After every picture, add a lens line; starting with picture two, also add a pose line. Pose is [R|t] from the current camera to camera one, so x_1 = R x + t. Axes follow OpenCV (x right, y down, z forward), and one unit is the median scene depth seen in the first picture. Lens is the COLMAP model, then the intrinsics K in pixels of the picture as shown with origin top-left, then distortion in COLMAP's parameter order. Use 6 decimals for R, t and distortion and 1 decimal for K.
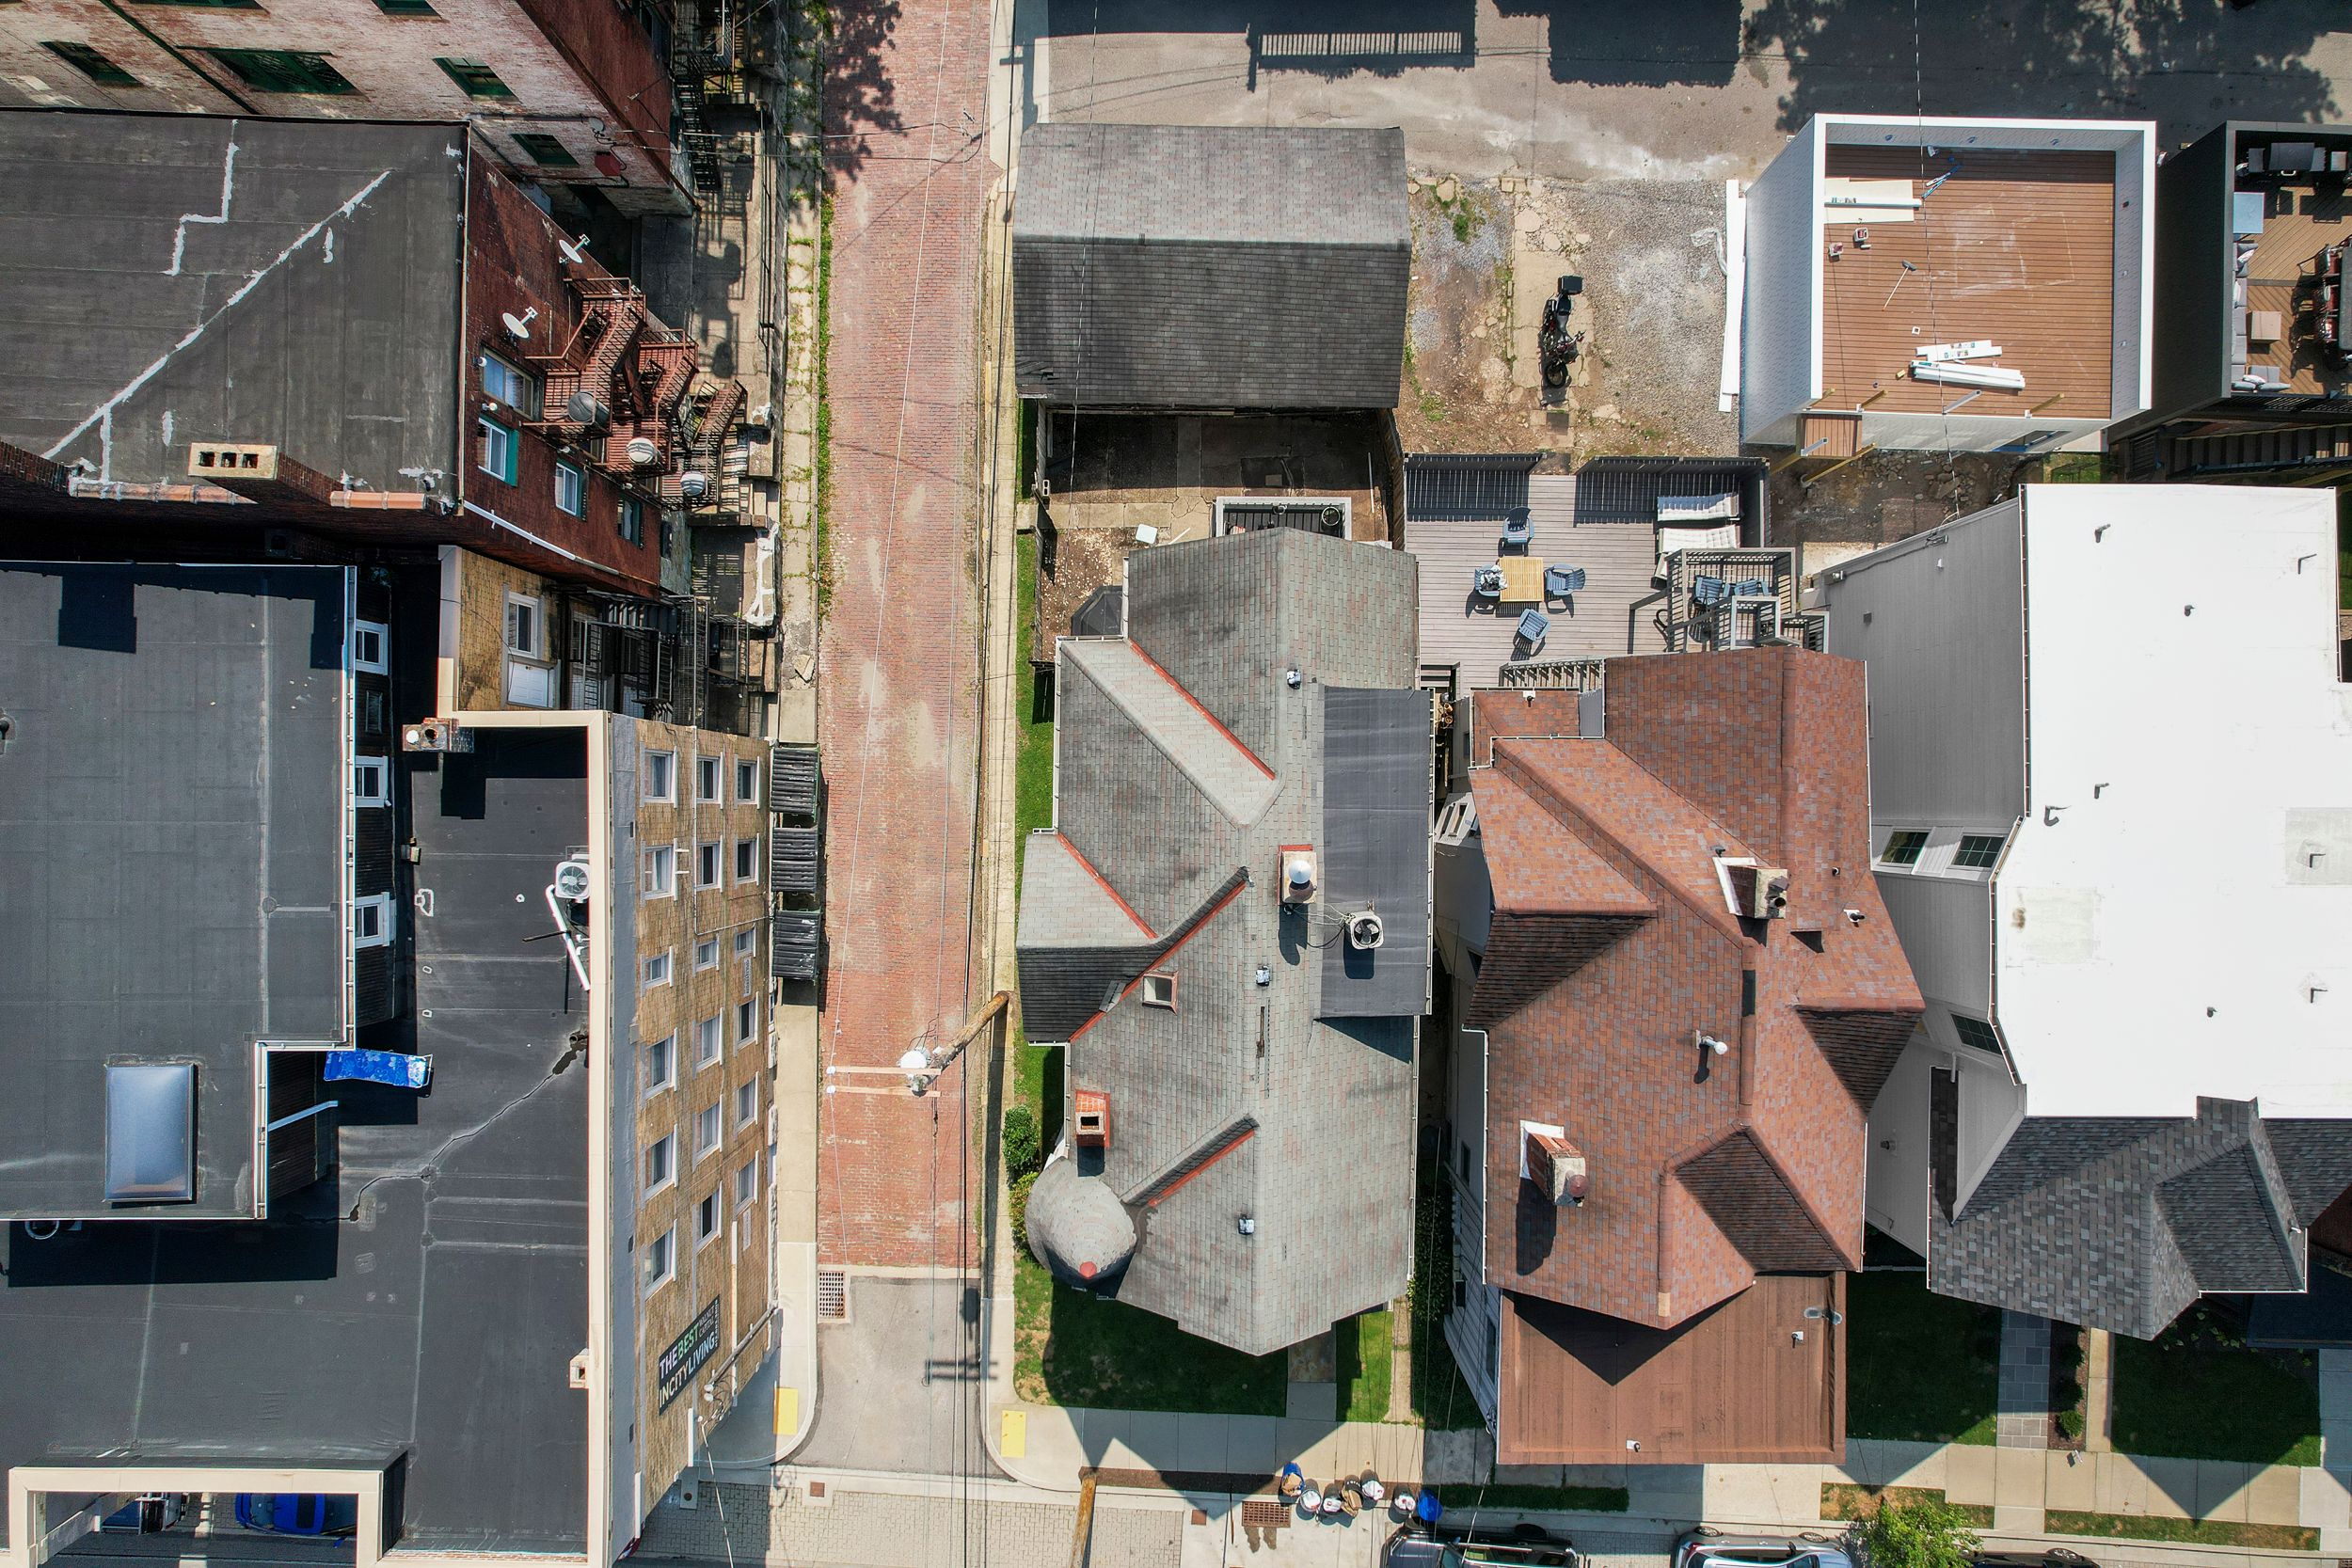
lens RADIAL K [[1495.7, 0, 1187.8], [0, 1495.7, 792.4], [0, 0, 1]] dist [-0.040411, 0.008302]
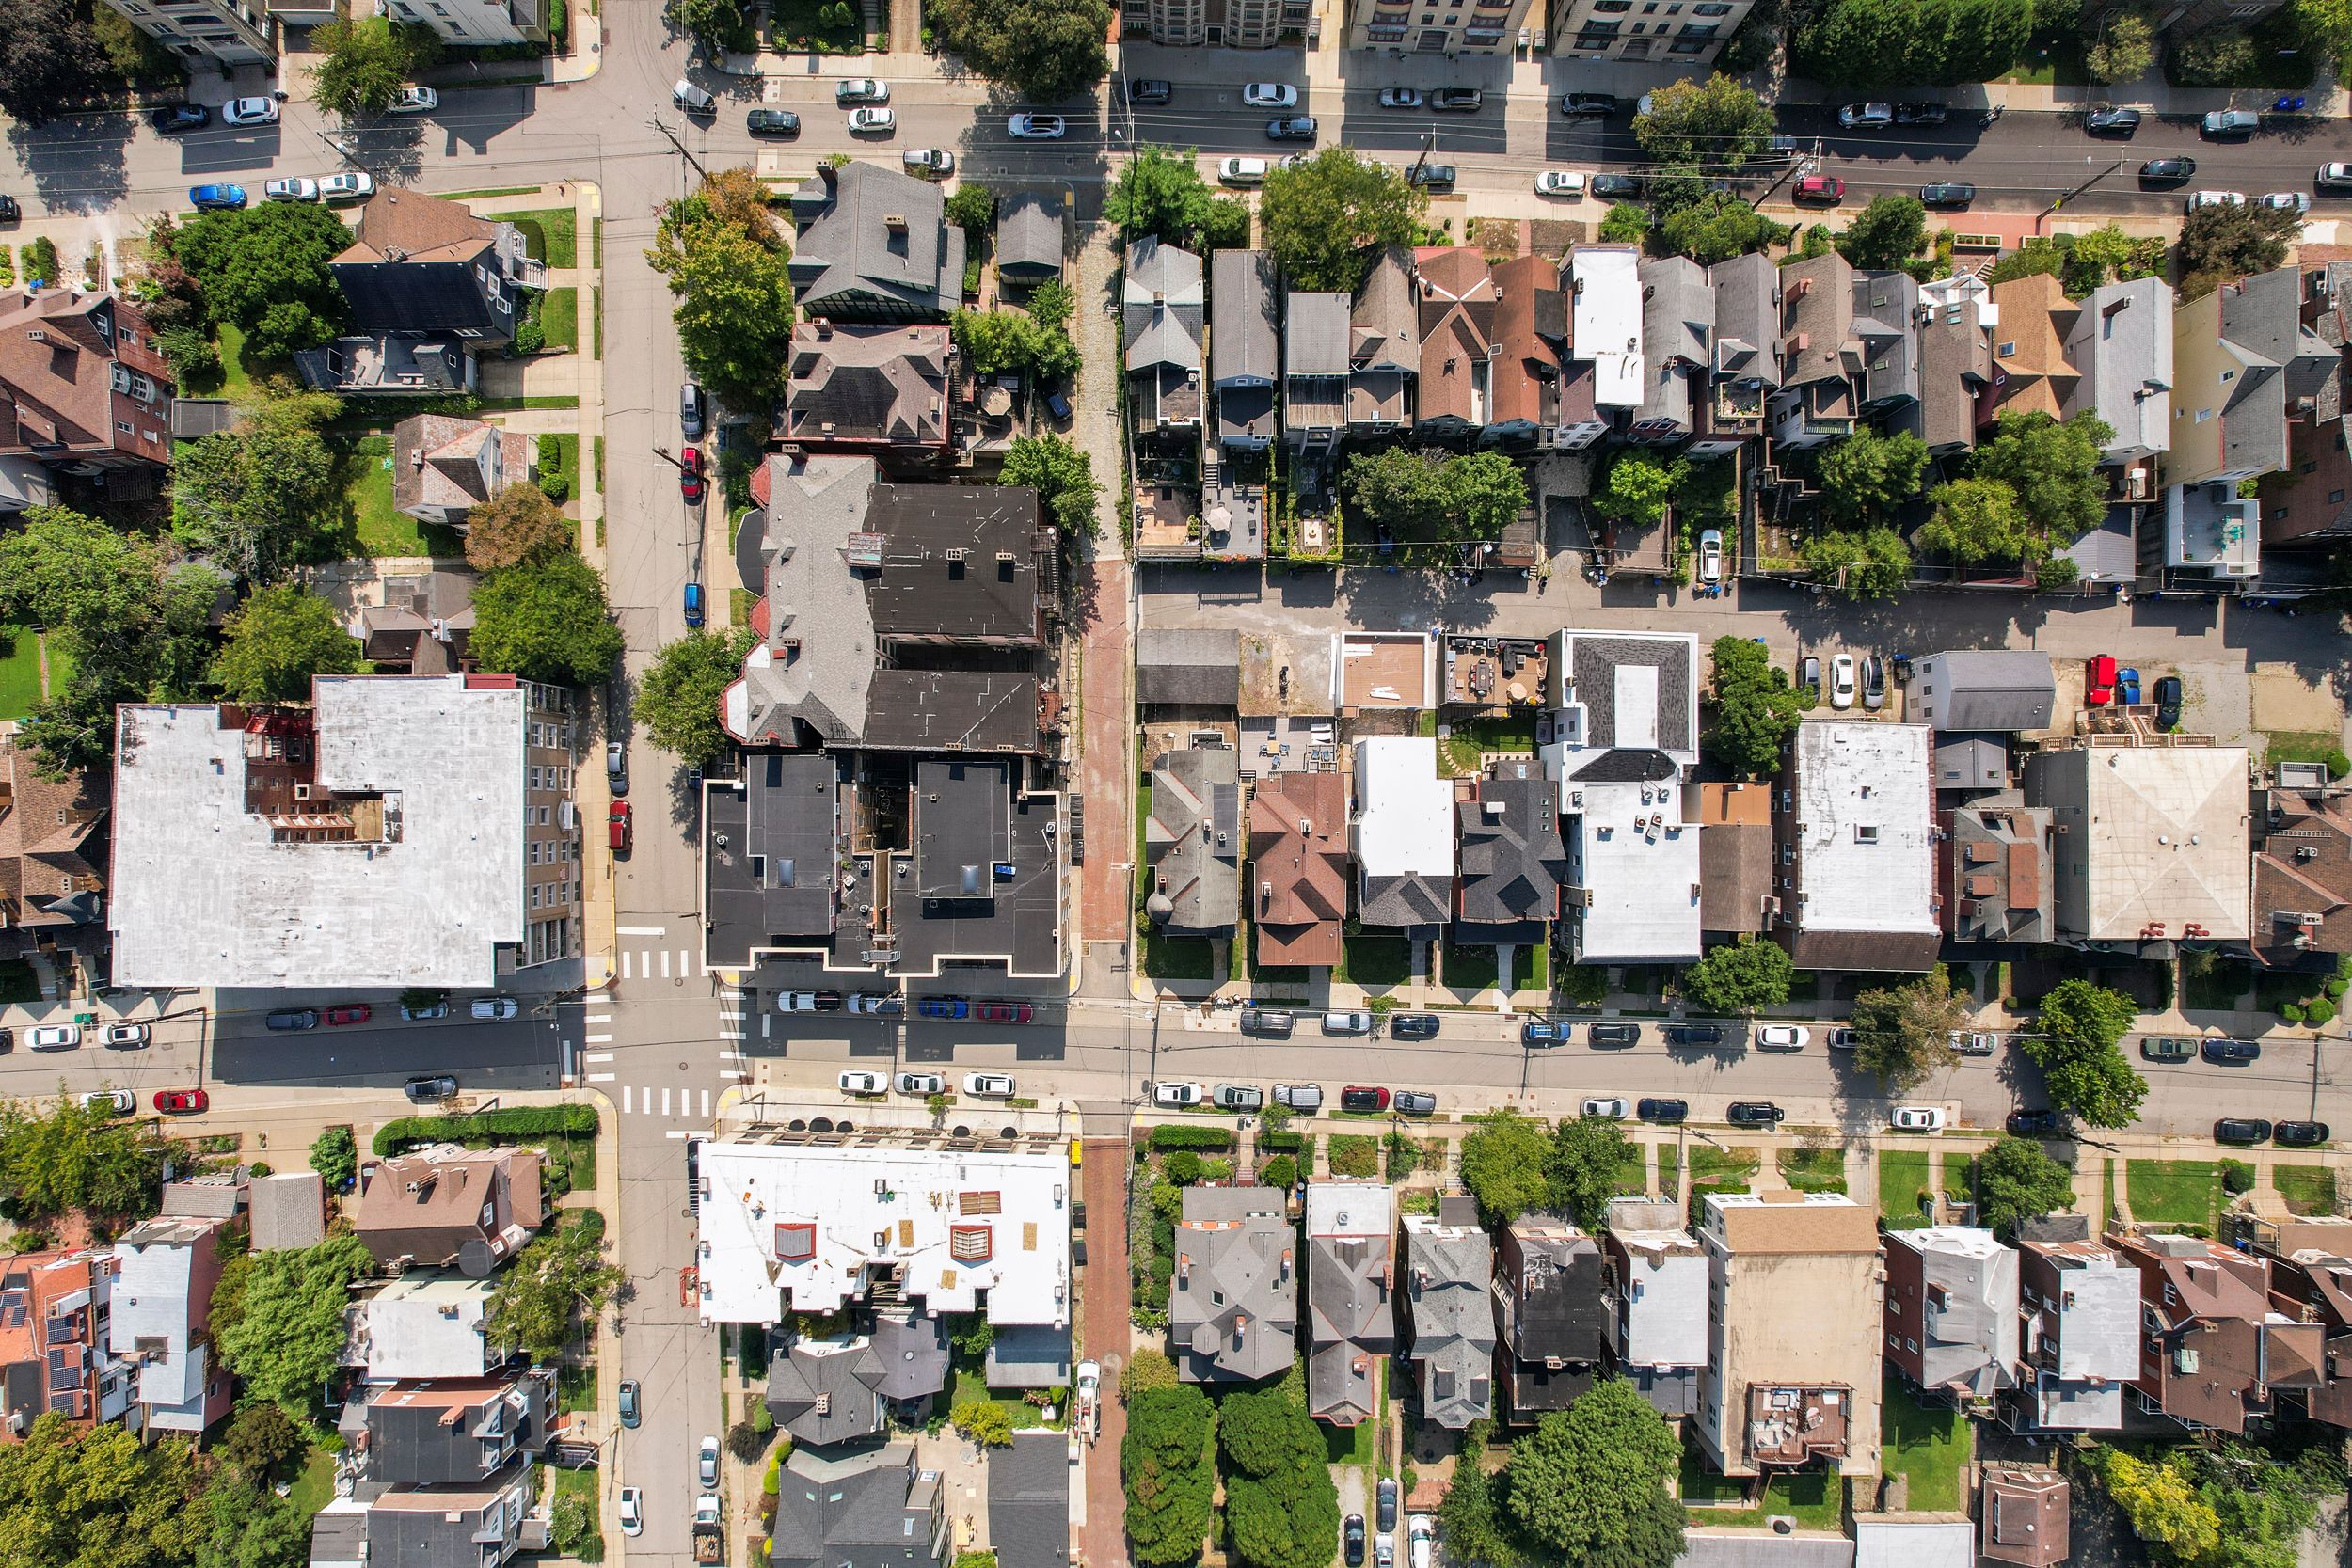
lens RADIAL K [[1495.7, 0, 1183.5], [0, 1495.7, 807.4], [0, 0, 1]] dist [-0.040411, 0.008302]
pose [[0.999934, -0.011493, -0.000184, 0.000437], [0.011494, 0.999916, 0.006002, -0.019273], [0.000115, -0.006004, 0.999982, -2.697680]]
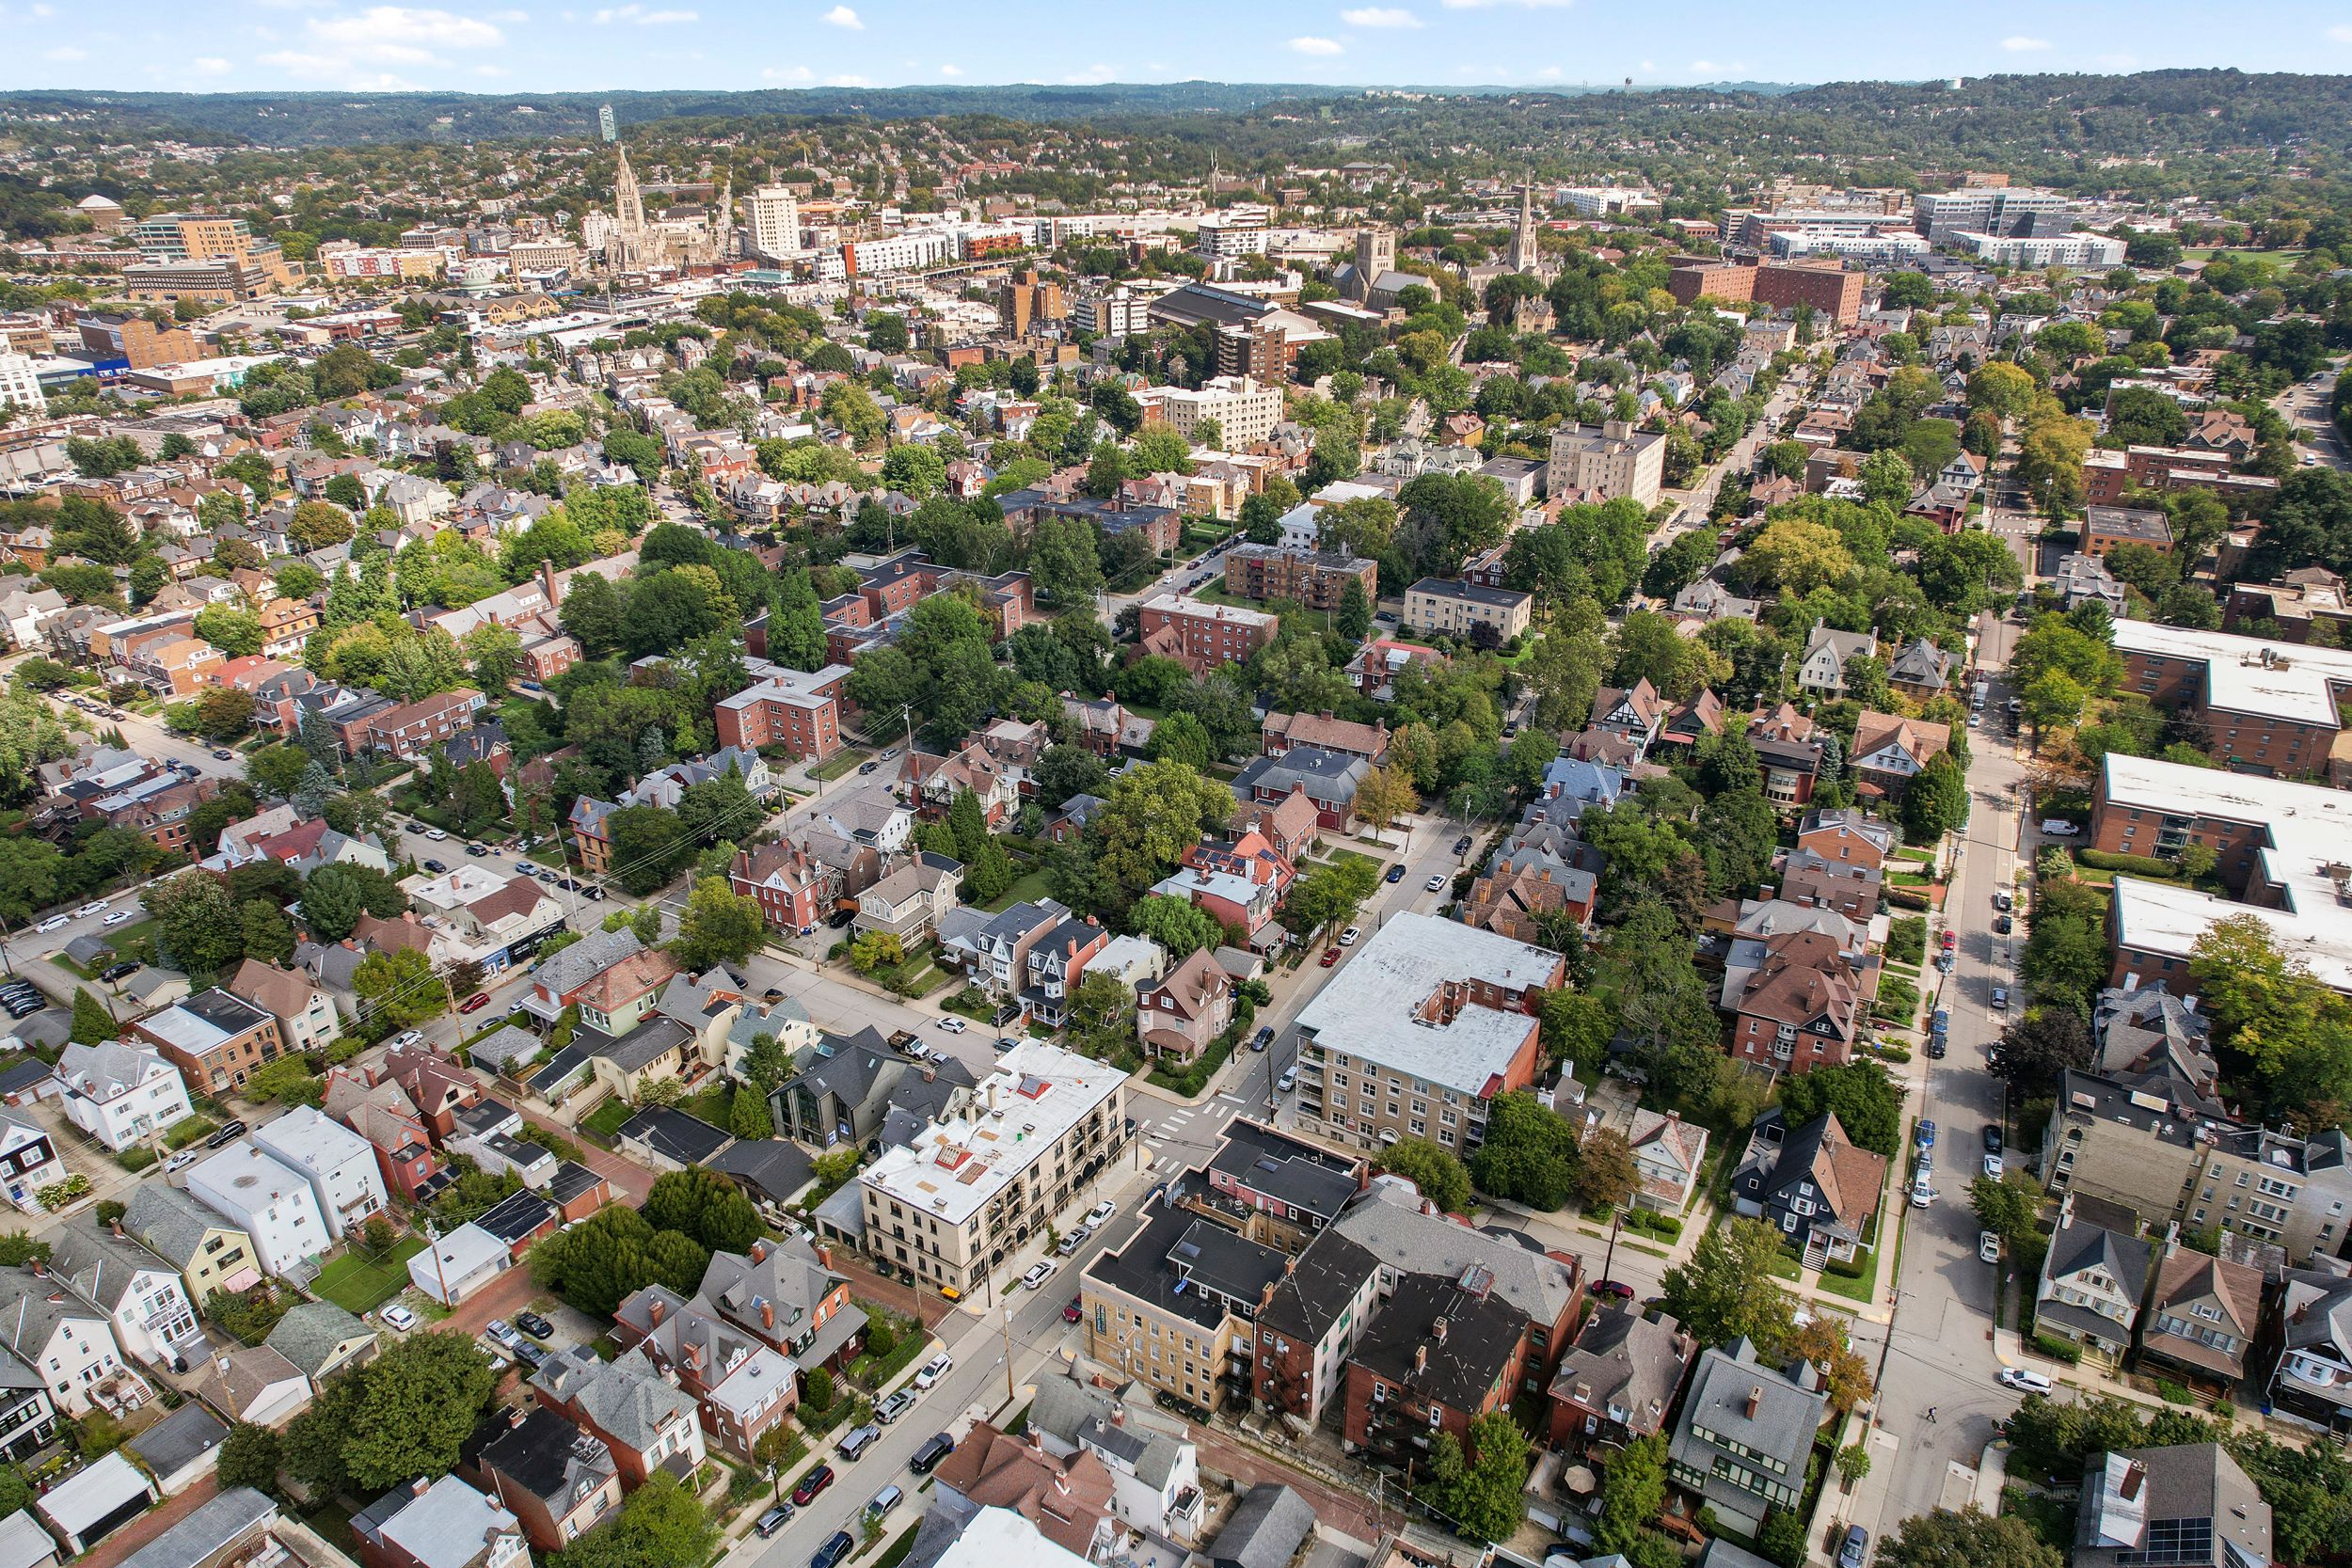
lens RADIAL K [[1495.7, 0, 1177.1], [0, 1495.7, 779.0], [0, 0, 1]] dist [-0.040411, 0.008302]
pose [[-0.513179, 0.373493, -0.772755, 2.202344], [-0.858018, -0.200950, 0.472677, -1.483757], [0.021257, 0.905606, 0.423587, -2.213868]]
